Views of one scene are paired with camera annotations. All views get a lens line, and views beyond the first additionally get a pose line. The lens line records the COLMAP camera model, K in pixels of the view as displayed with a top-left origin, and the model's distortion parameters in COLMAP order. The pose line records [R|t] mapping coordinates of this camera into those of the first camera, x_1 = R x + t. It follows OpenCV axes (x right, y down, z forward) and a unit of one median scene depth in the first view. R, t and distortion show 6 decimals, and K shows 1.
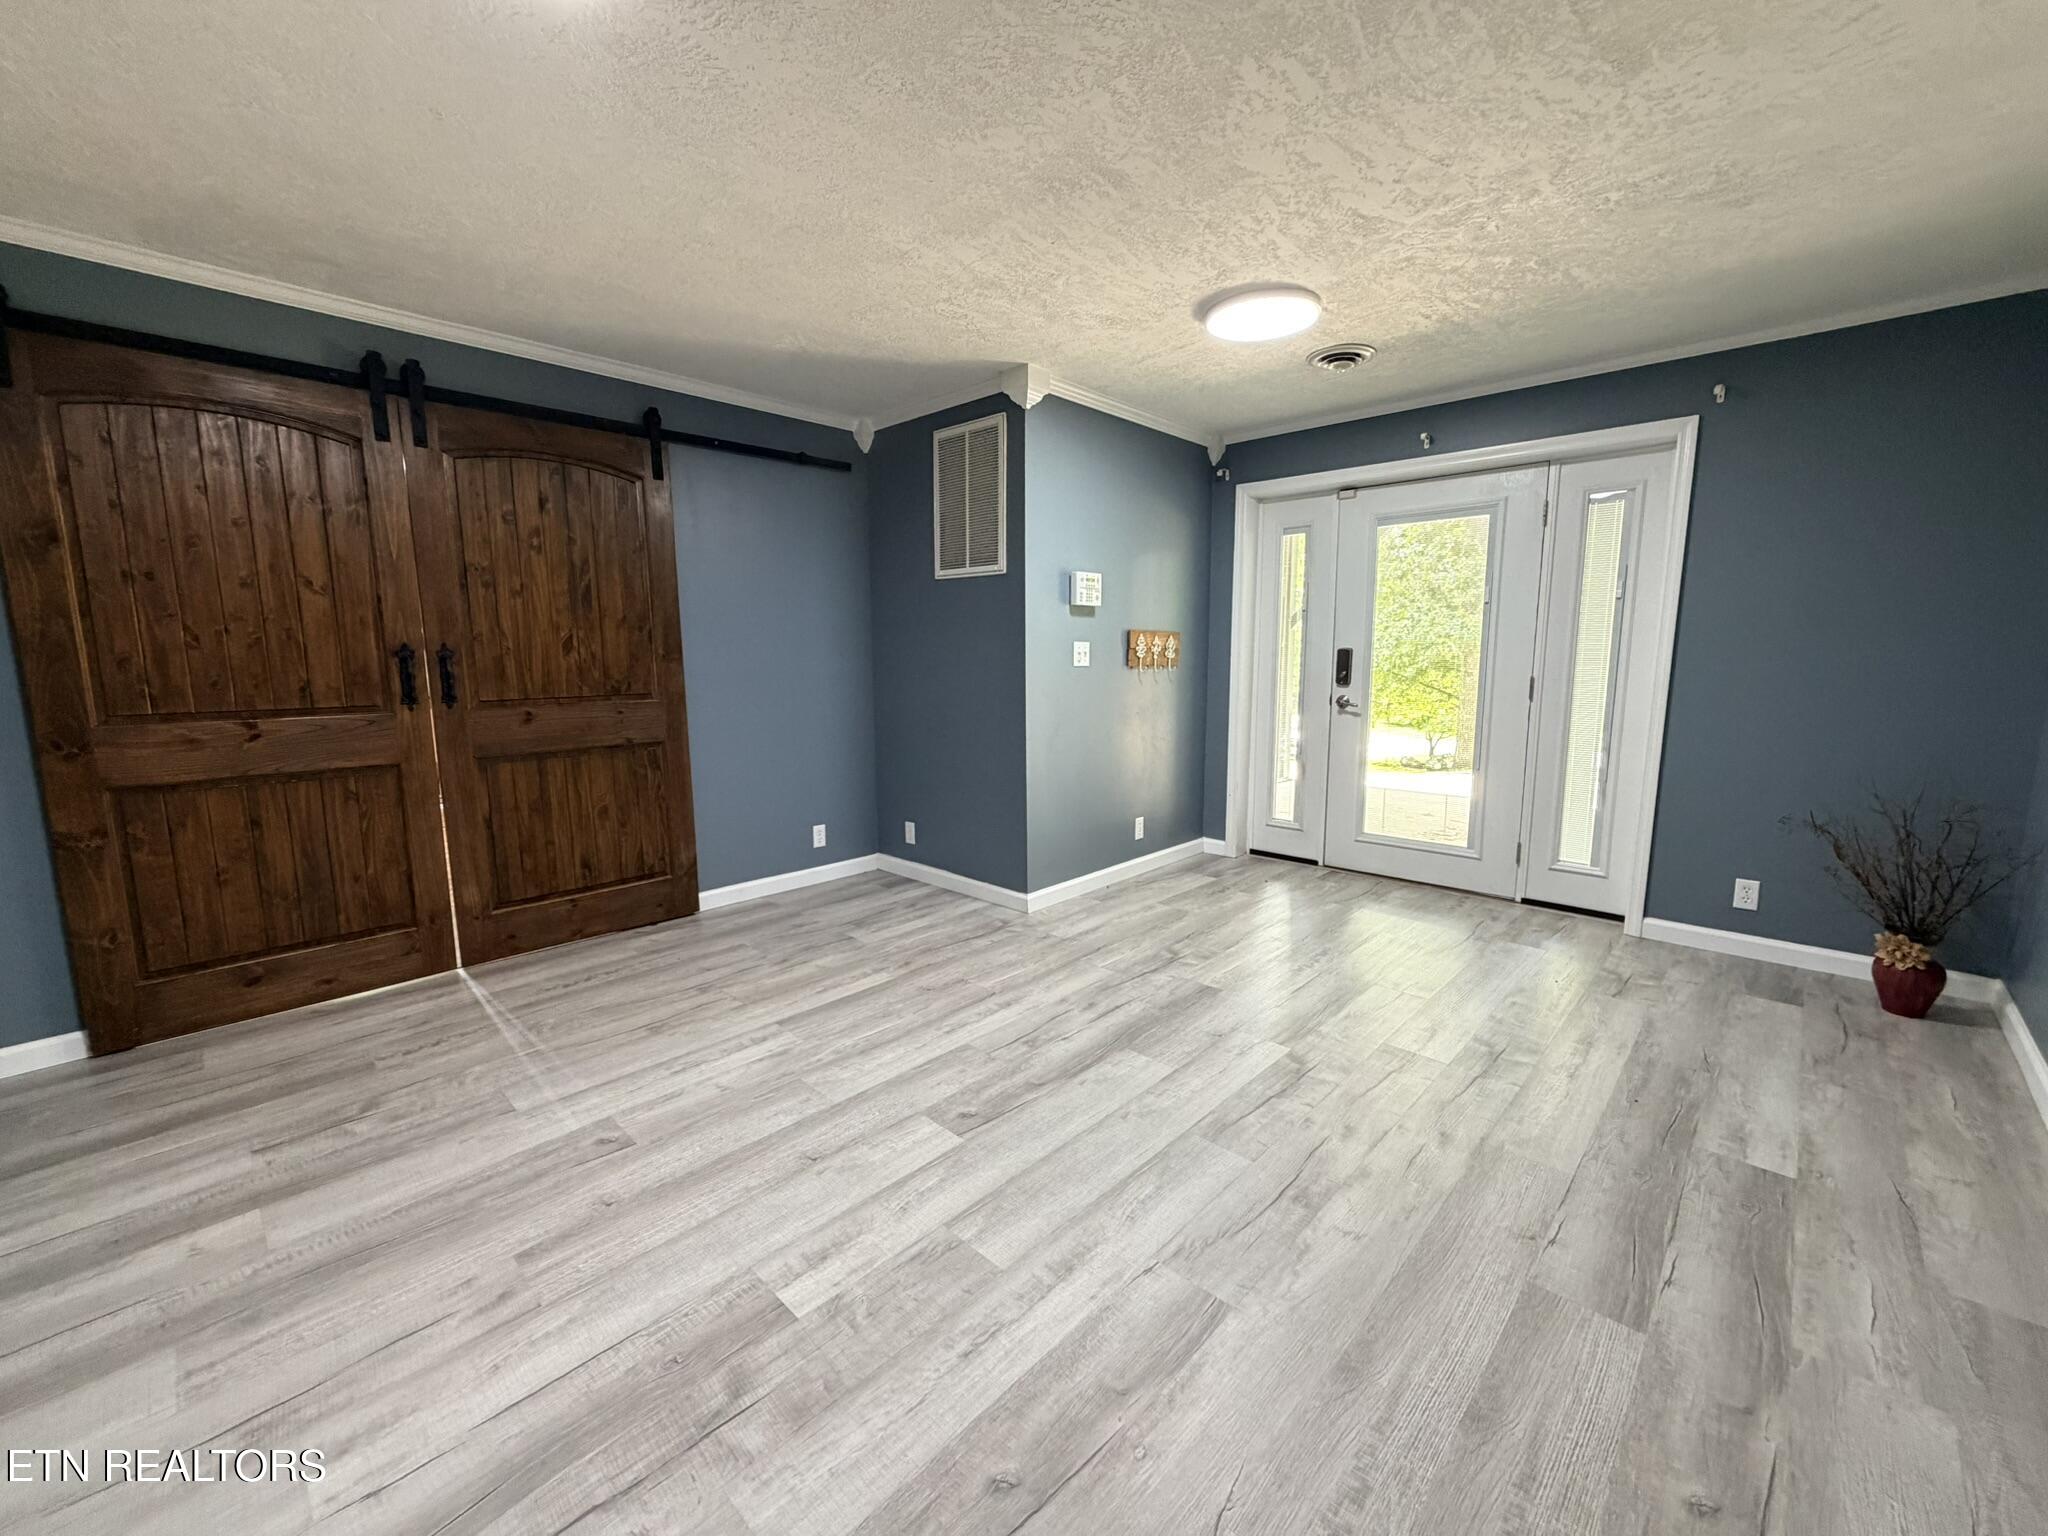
lens RADIAL K [[814.8, 0, 1016.2], [0, 814.8, 768.0], [0, 0, 1]] dist [0.000443, -0.000064]
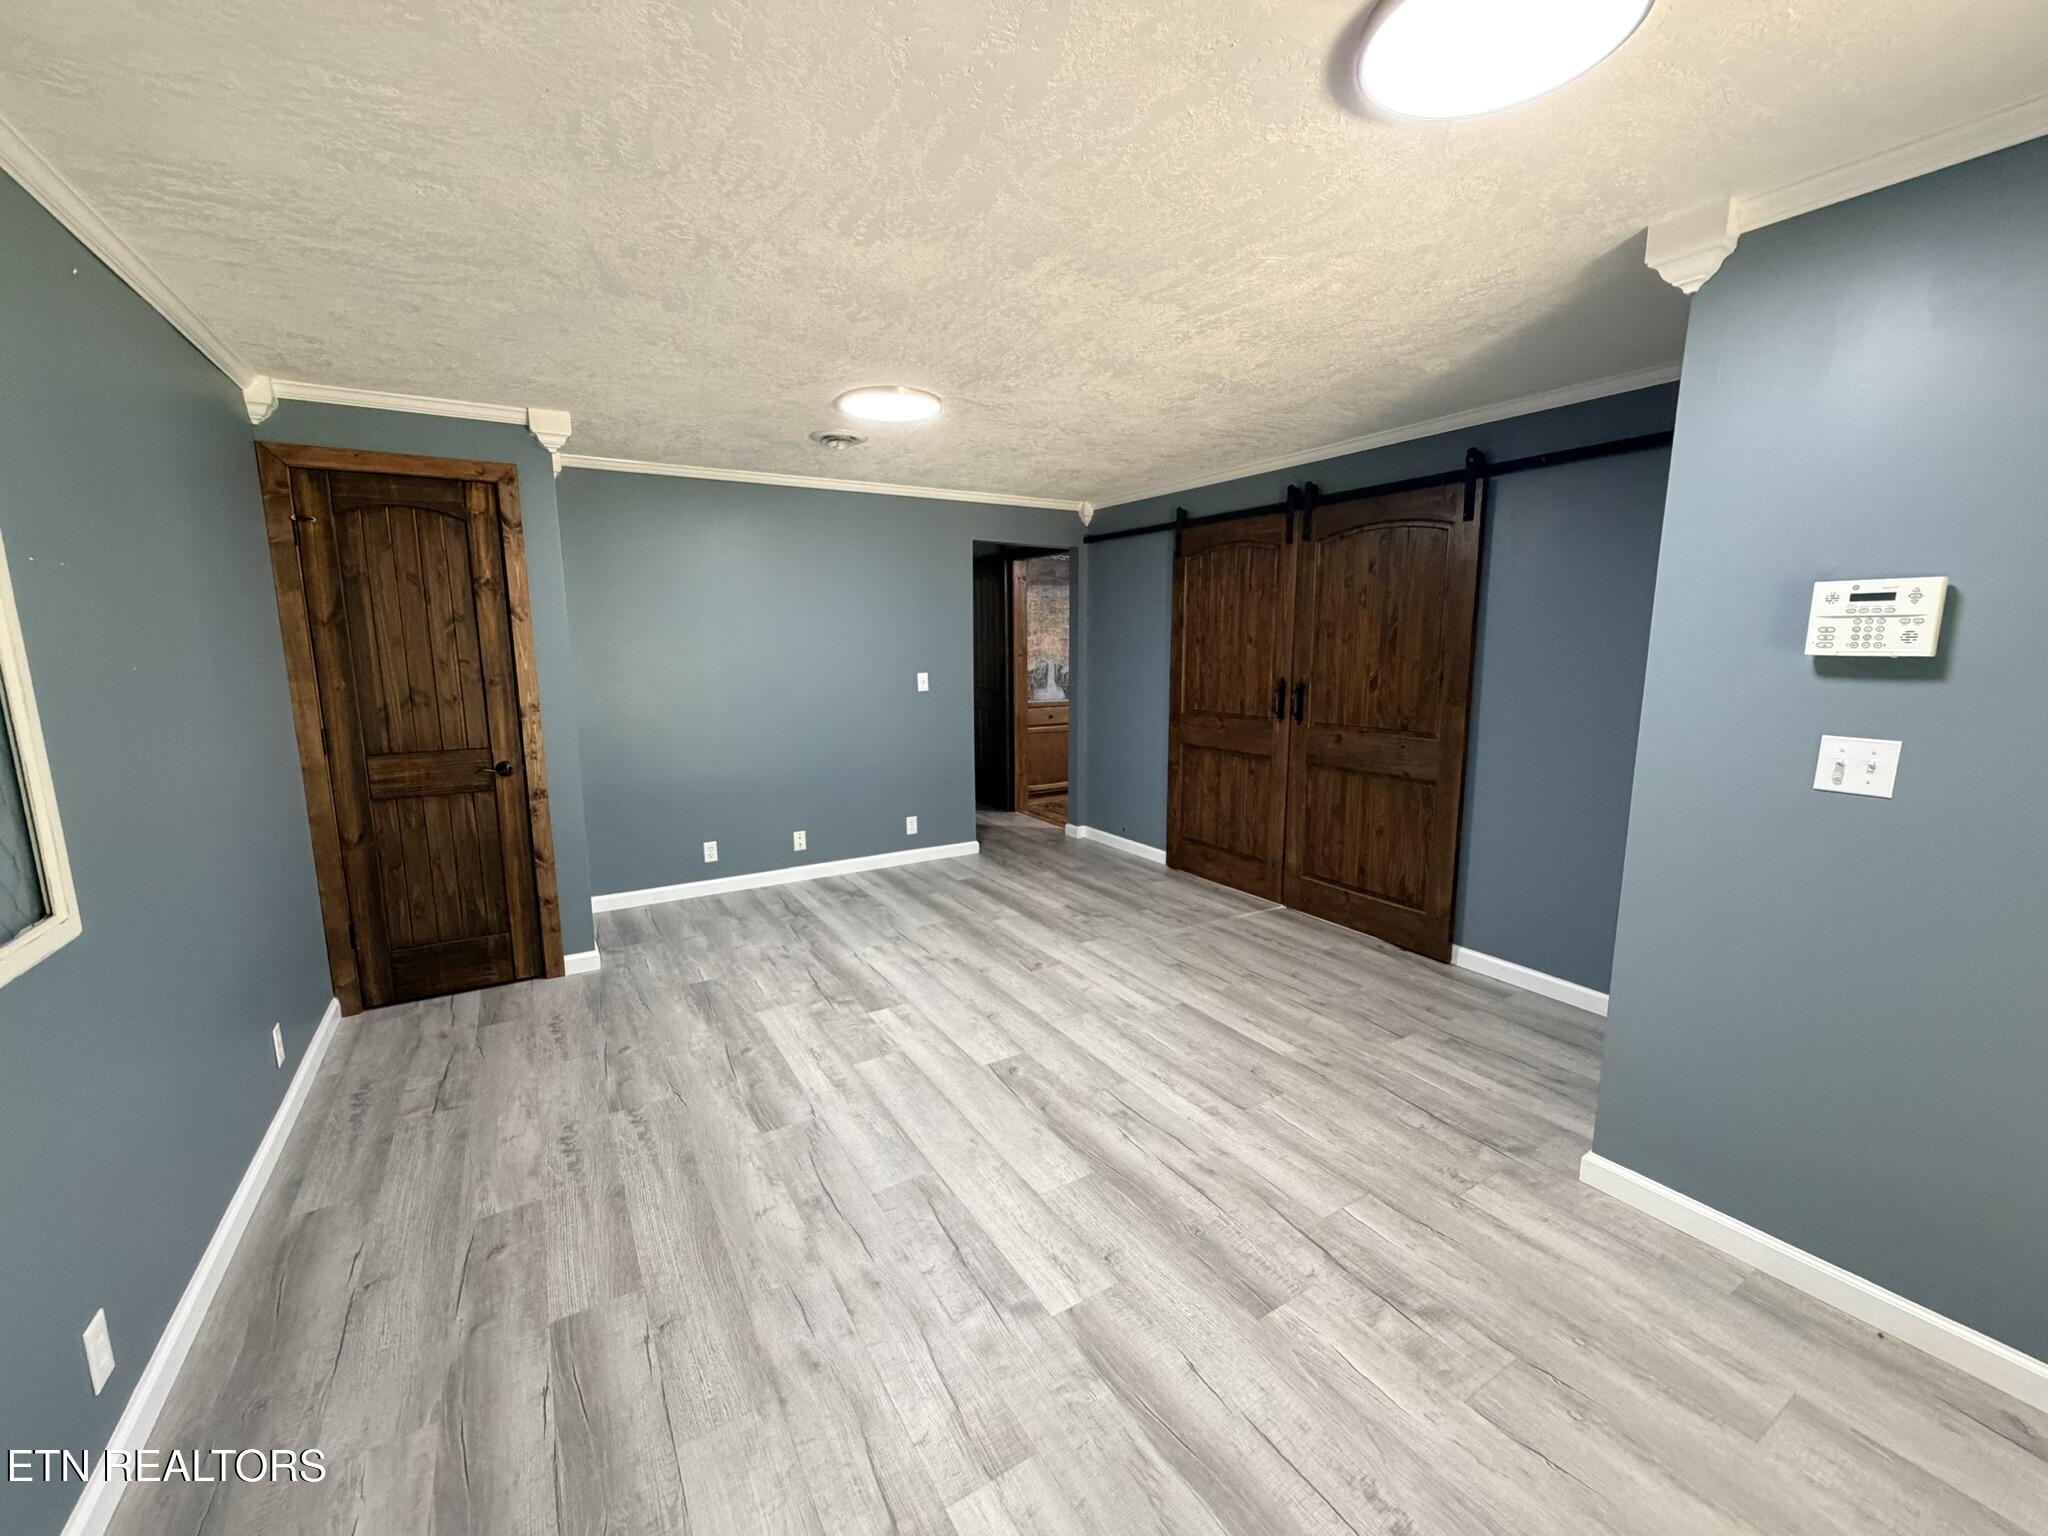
lens RADIAL K [[814.8, 0, 1016.2], [0, 814.8, 768.0], [0, 0, 1]] dist [0.000443, -0.000064]
pose [[-0.251355, 0.157105, -0.955059, 0.848471], [-0.136323, 0.971156, 0.195631, -0.226679], [0.958247, 0.179370, -0.222688, 0.932251]]
